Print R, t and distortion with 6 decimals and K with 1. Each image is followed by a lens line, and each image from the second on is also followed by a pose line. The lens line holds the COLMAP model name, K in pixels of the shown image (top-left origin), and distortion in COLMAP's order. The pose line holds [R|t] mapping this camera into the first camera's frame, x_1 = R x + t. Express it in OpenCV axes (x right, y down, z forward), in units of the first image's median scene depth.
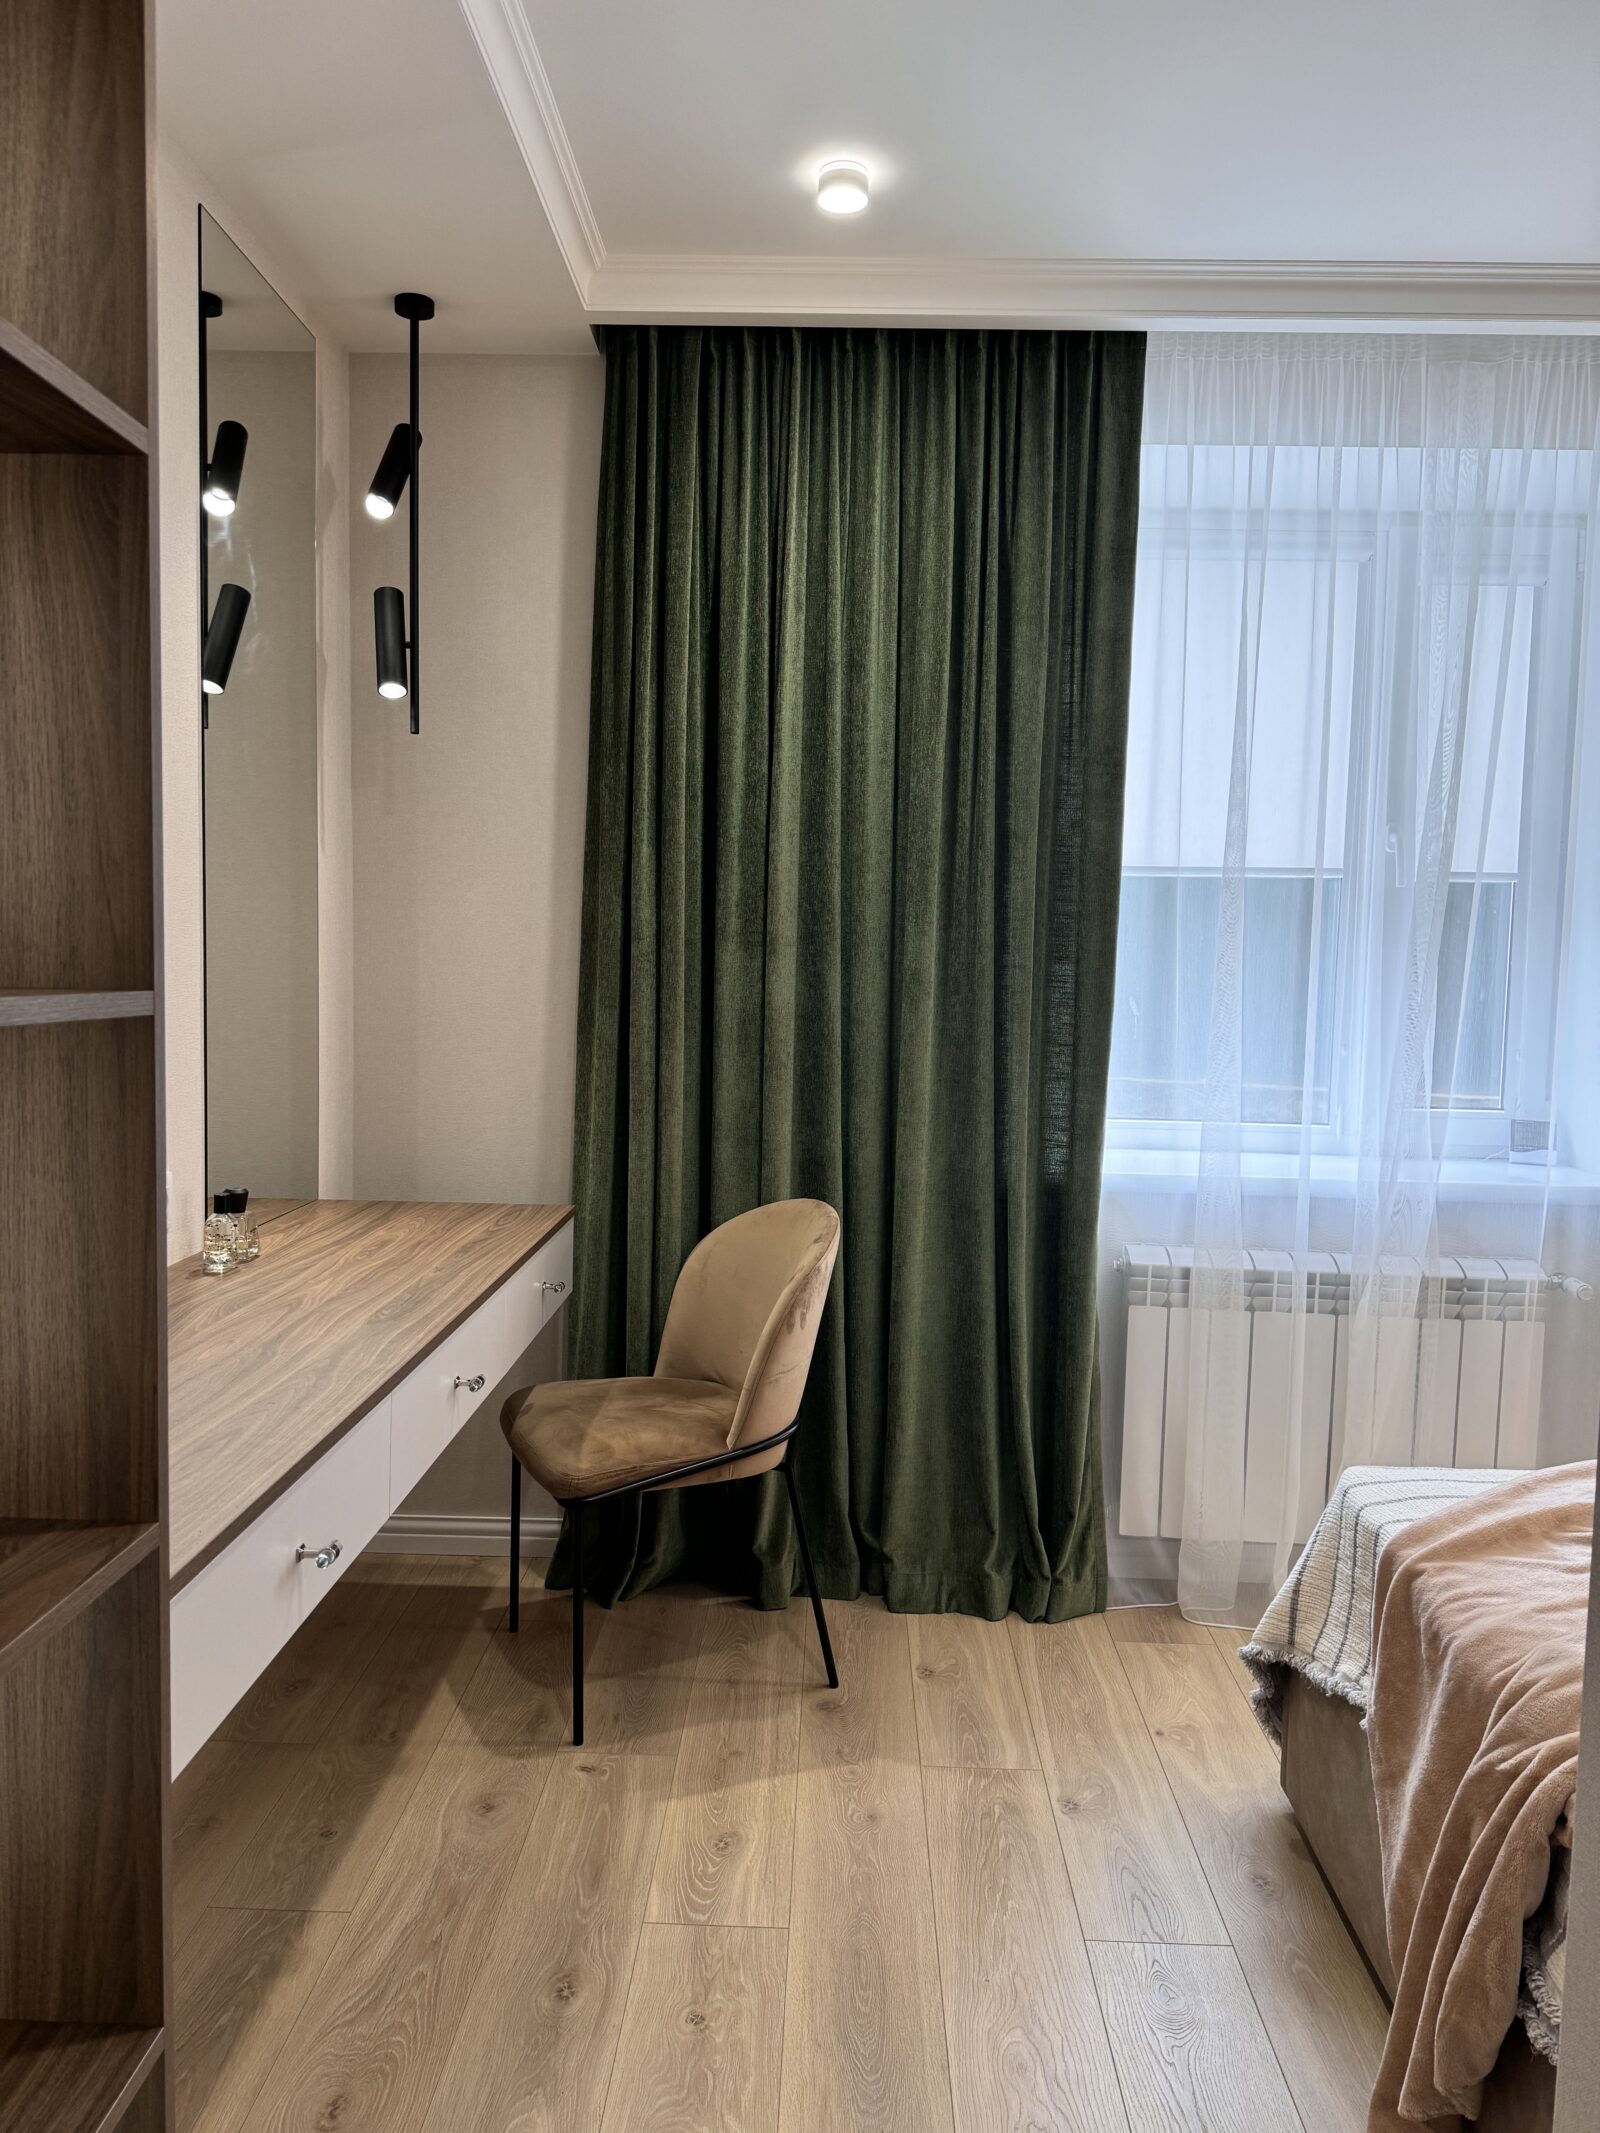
lens RADIAL K [[1504.2, 0, 800.0], [0, 1504.2, 1066.5], [0, 0, 1]] dist [-0.002349, -0.000871]
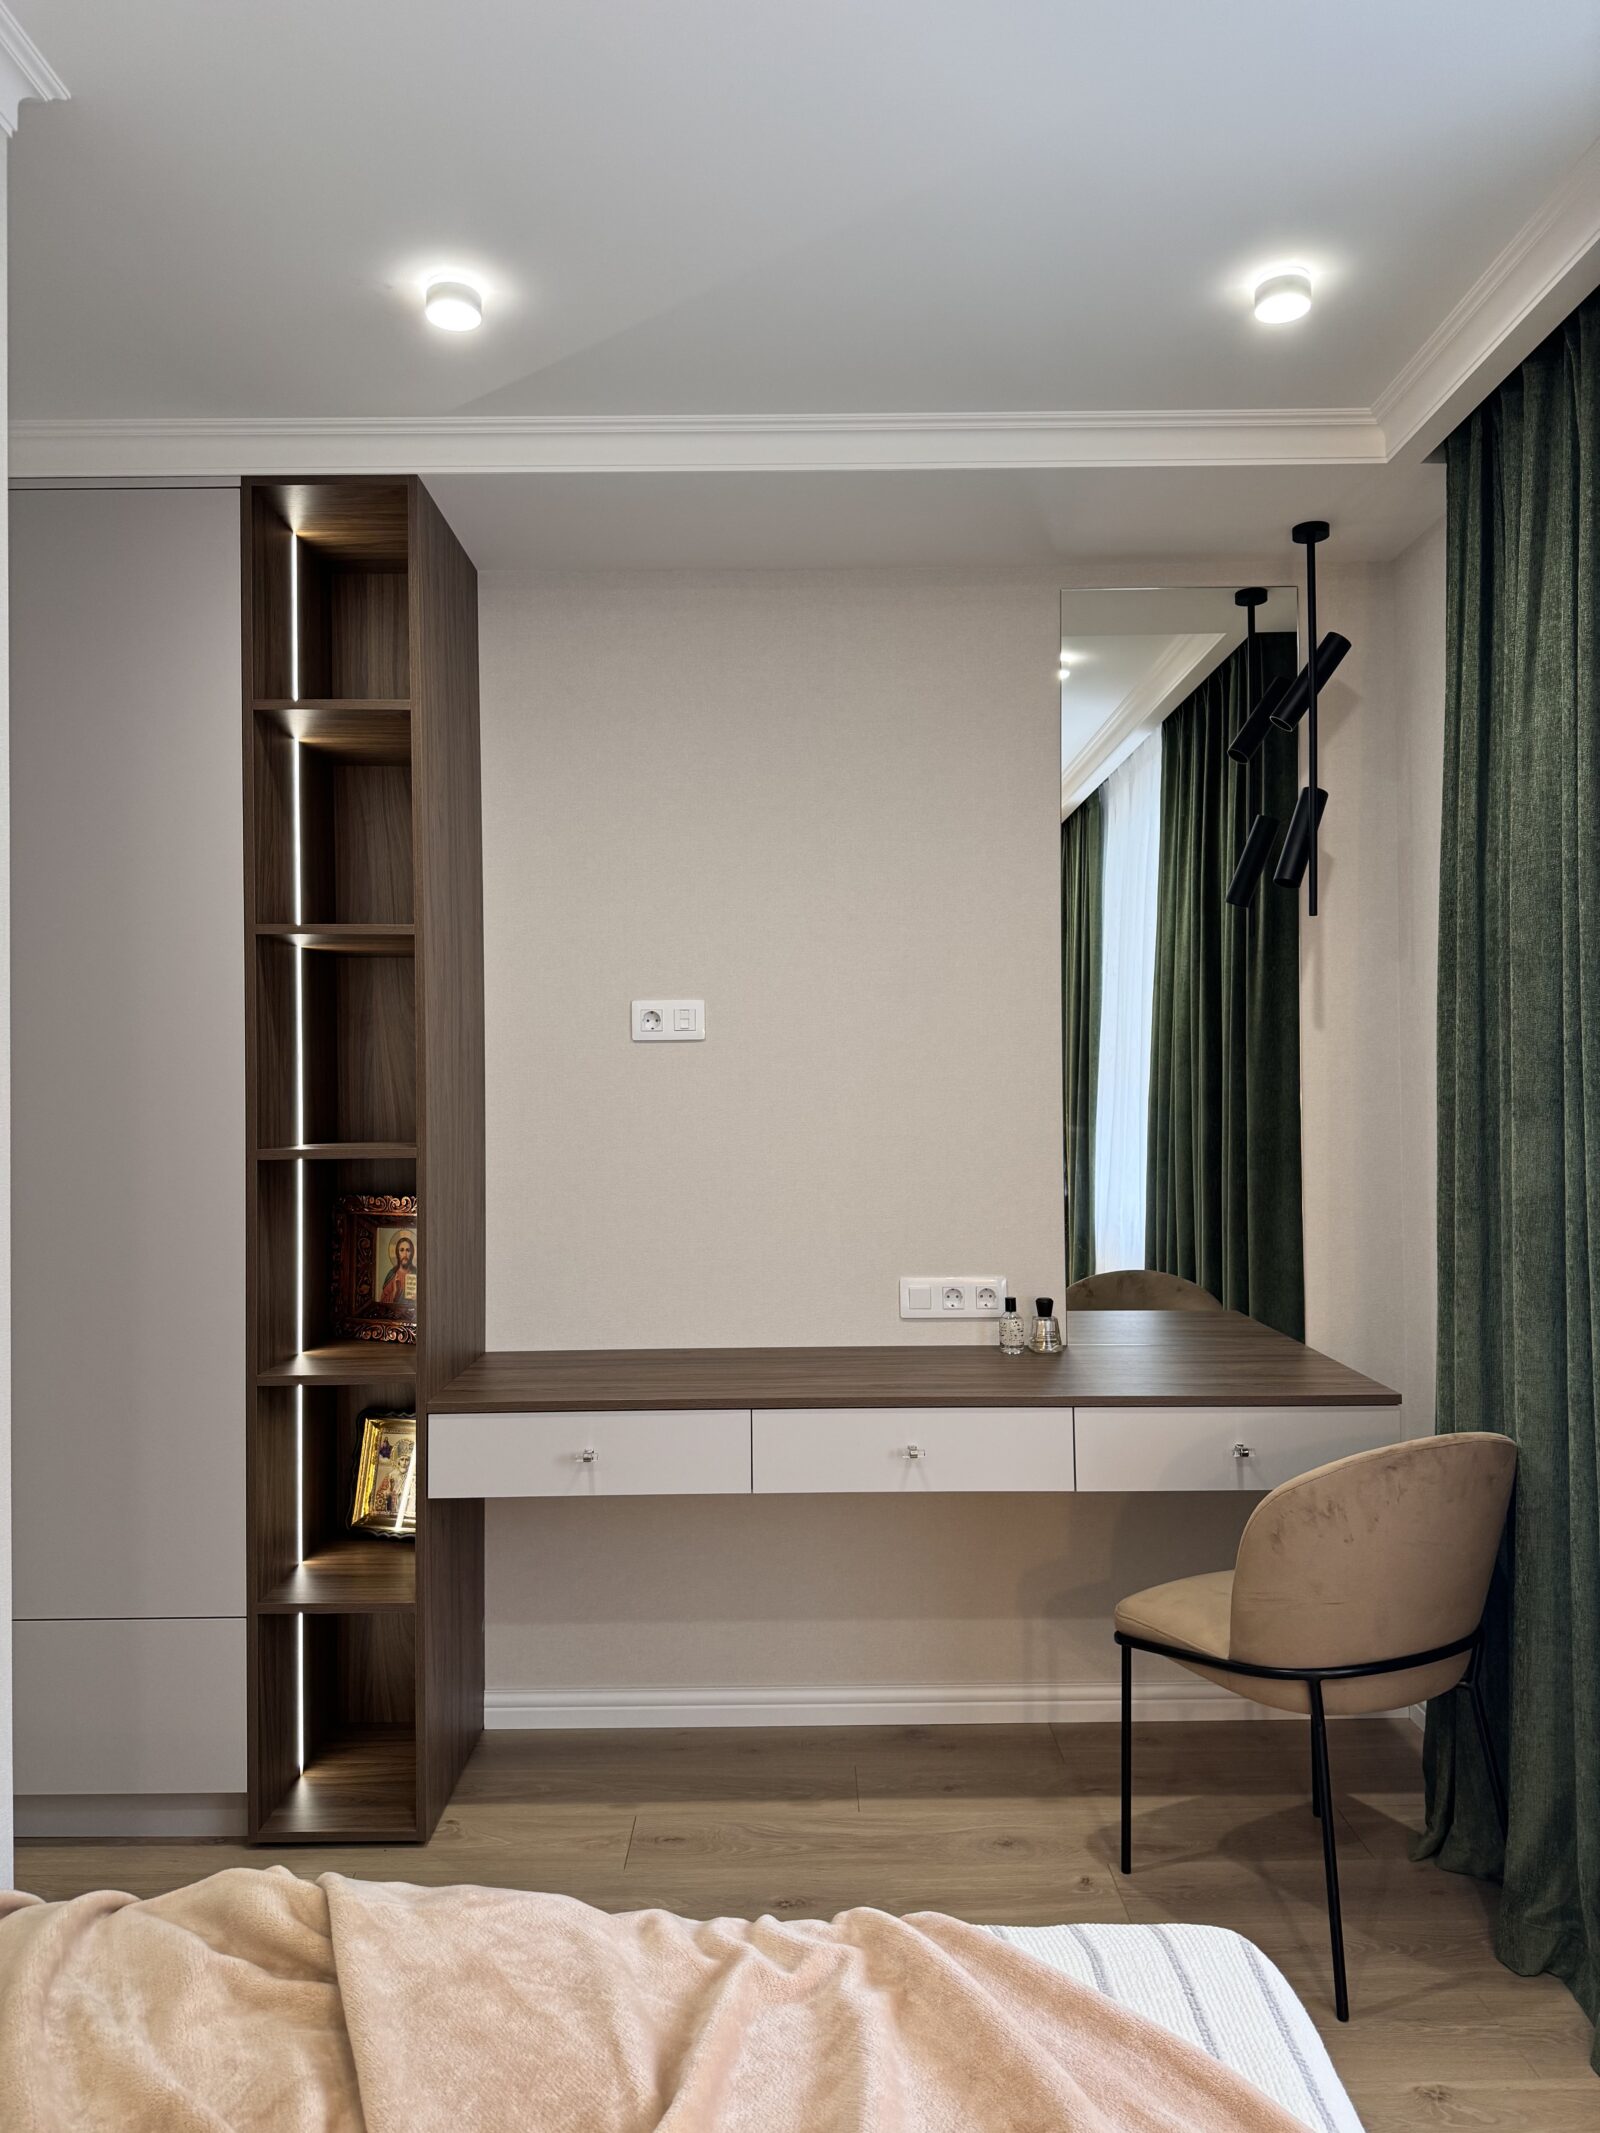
lens RADIAL K [[1504.2, 0, 800.0], [0, 1504.2, 1066.5], [0, 0, 1]] dist [-0.002349, -0.000871]
pose [[0.031390, -0.041198, -0.998658, 0.989713], [-0.064874, 0.996959, -0.043167, -0.053452], [0.997400, 0.066142, 0.028622, 0.764183]]
